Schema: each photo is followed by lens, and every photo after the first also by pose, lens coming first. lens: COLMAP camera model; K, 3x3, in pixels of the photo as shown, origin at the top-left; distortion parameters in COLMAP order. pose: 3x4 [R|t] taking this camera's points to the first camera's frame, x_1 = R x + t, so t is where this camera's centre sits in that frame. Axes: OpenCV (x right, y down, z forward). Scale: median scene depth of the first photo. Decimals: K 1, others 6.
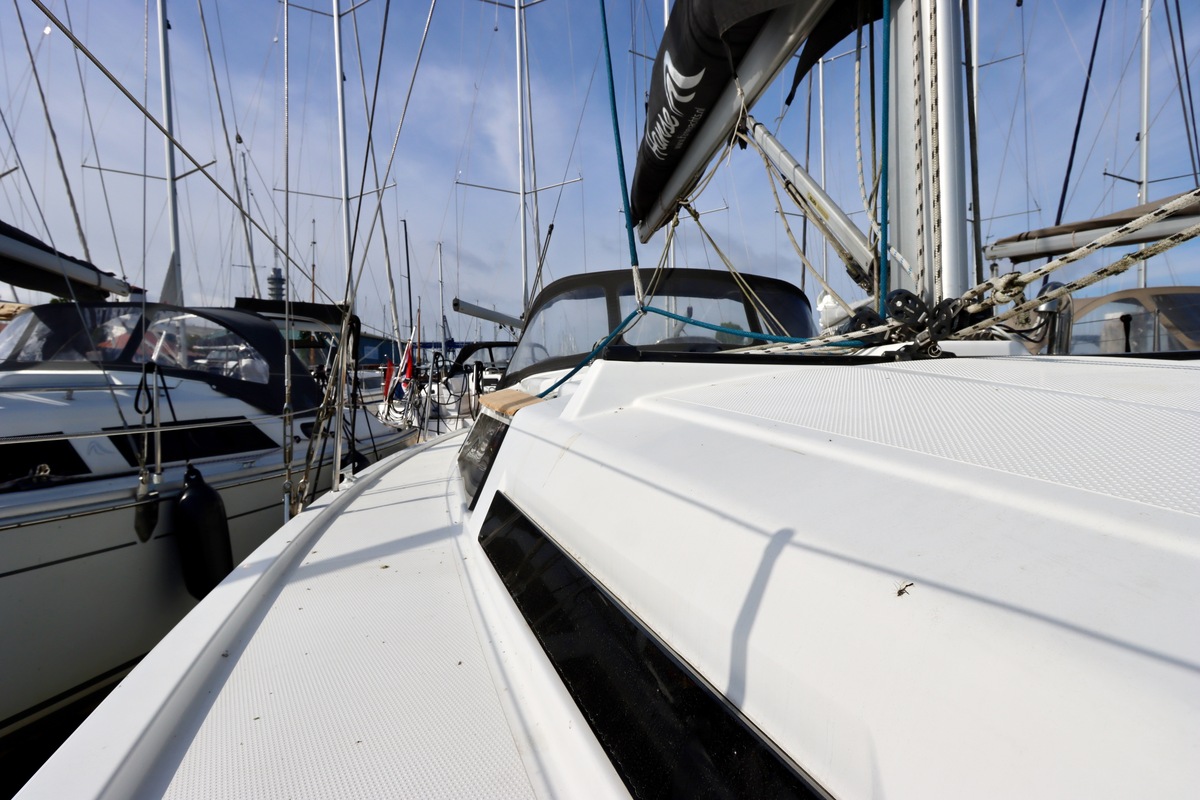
lens RADIAL K [[683.1, 0, 617.1], [0, 683.1, 397.5], [0, 0, 1]] dist [-0.005293, -0.000699]
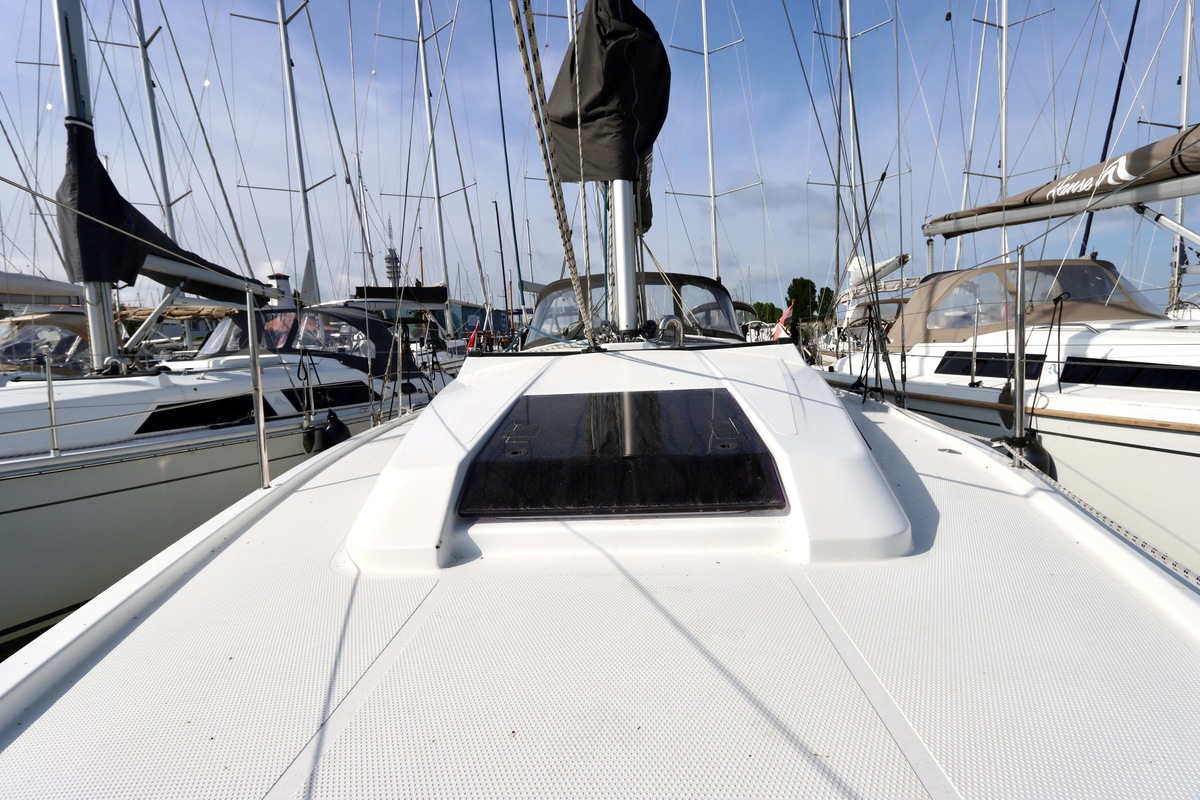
lens RADIAL K [[628.9, 0, 610.4], [0, 628.9, 403.8], [0, 0, 1]] dist [0.000888, -0.000178]
pose [[0.989747, -0.020332, -0.141381, 0.201969], [0.031508, 0.996512, 0.077269, -0.011024], [0.139317, -0.080931, 0.986935, -0.316538]]
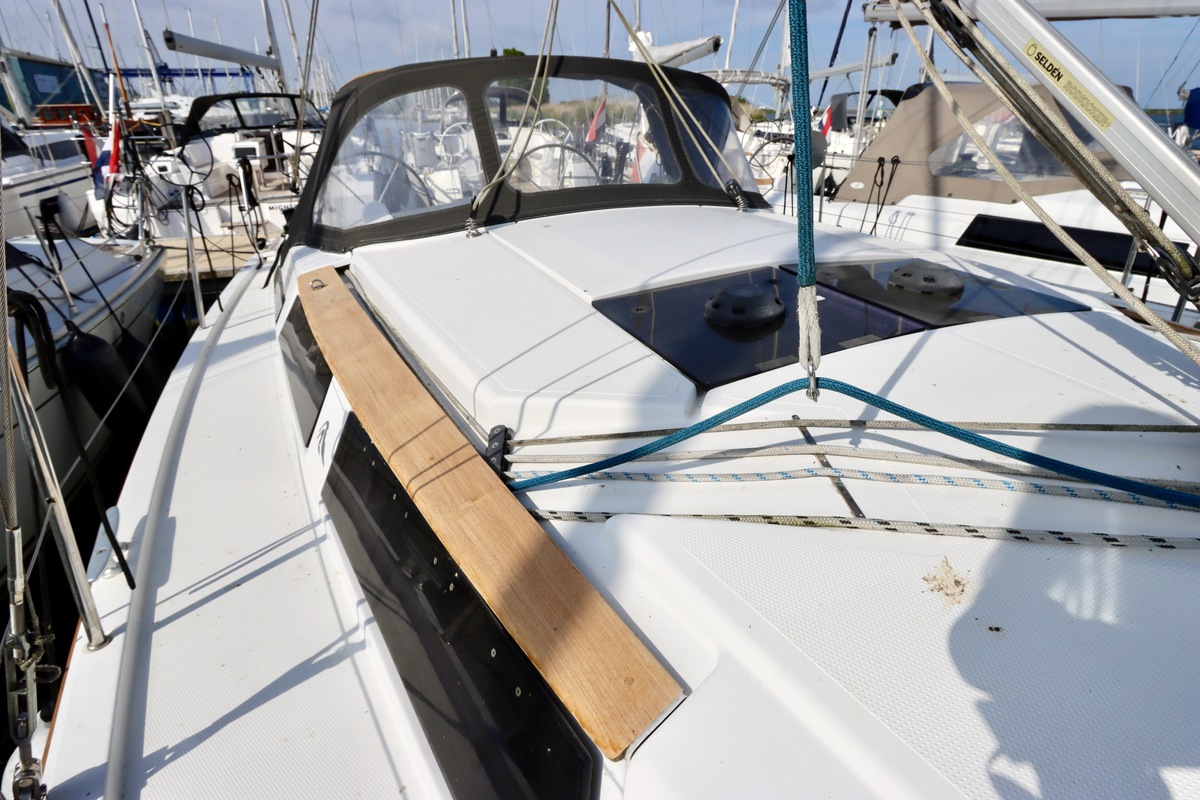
lens RADIAL K [[677.4, 0, 644.7], [0, 677.4, 419.0], [0, 0, 1]] dist [-0.027215, 0.001376]
pose [[0.944978, -0.129435, 0.300439, -0.070114], [0.002649, 0.921394, 0.388621, -0.098433], [-0.327124, -0.366442, 0.871040, 0.237417]]
